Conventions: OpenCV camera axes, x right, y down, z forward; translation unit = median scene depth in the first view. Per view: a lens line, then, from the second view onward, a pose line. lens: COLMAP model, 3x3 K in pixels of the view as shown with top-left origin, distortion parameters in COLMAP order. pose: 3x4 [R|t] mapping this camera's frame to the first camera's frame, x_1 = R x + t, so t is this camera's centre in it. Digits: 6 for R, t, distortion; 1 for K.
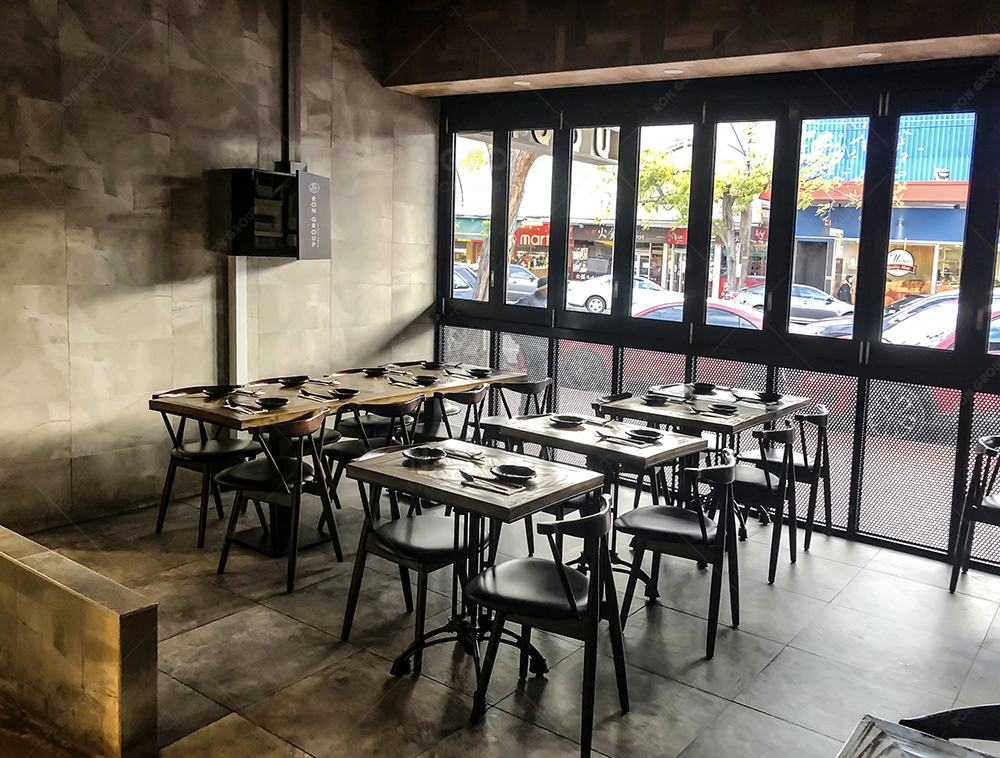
lens RADIAL K [[861.5, 0, 498.3], [0, 861.5, 324.9], [0, 0, 1]] dist [0.010207, 0.004806]
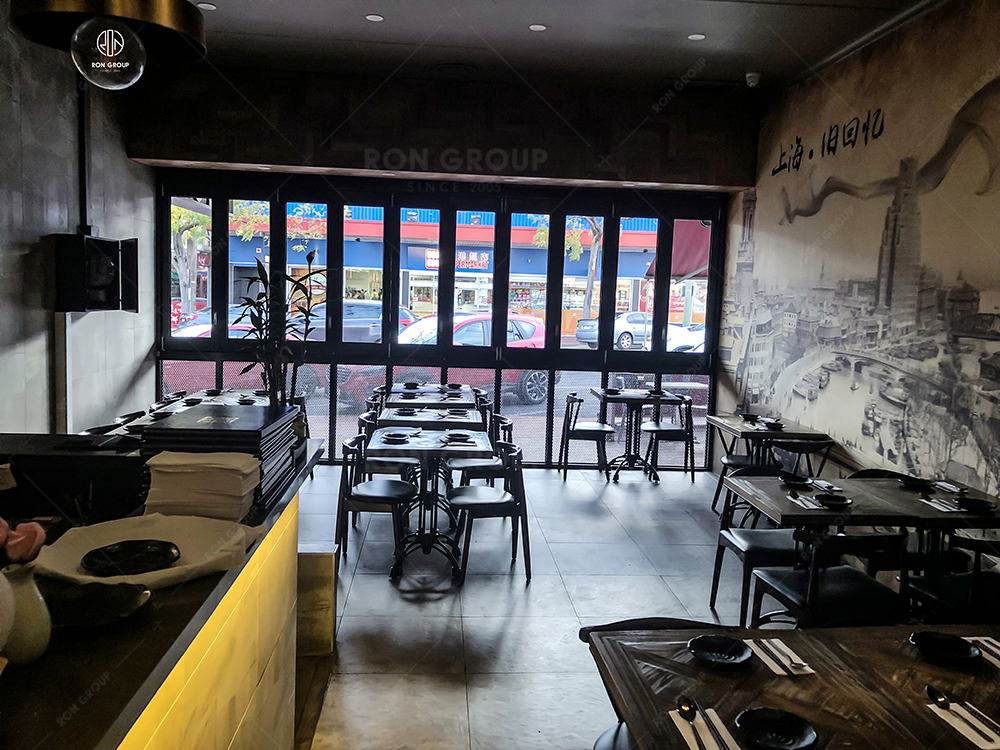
lens RADIAL K [[810.5, 0, 502.9], [0, 810.5, 351.7], [0, 0, 1]] dist [0.033539, -0.001646]
pose [[0.740278, -0.079062, 0.667636, -0.593955], [0.068064, 0.996772, 0.042569, -0.035669], [-0.668847, 0.013929, 0.743270, -0.155106]]
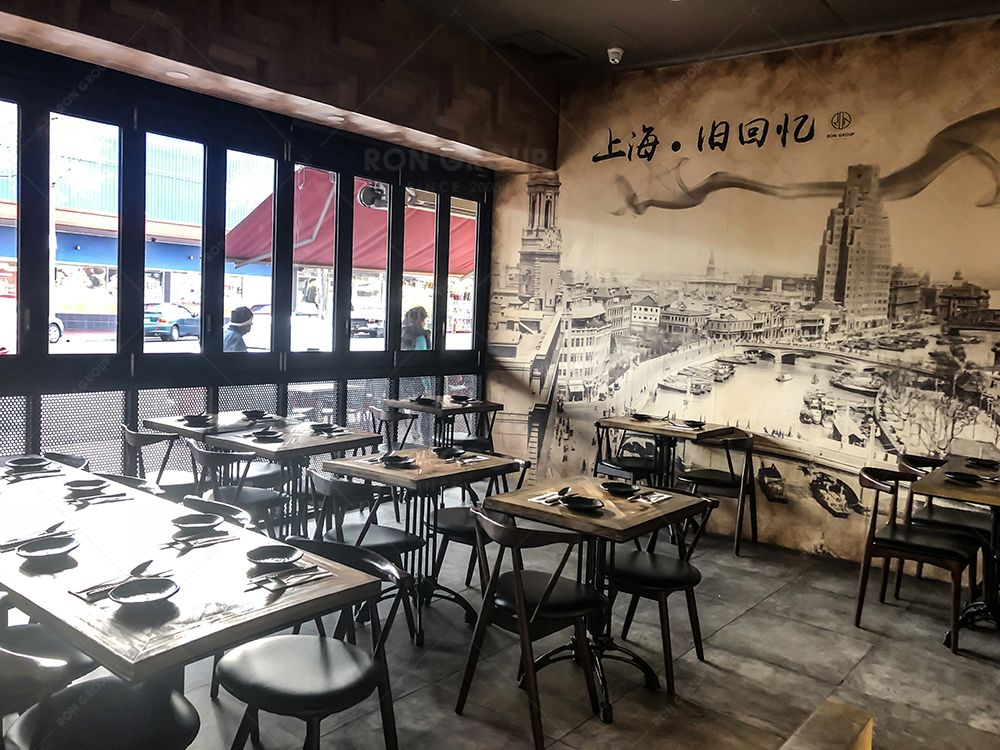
lens RADIAL K [[810.5, 0, 502.9], [0, 810.5, 351.7], [0, 0, 1]] dist [0.033539, -0.001646]
pose [[0.012177, -0.106333, 0.994256, -0.646395], [0.044129, 0.993418, 0.105703, -0.080755], [-0.998952, 0.042589, 0.016789, 0.644192]]
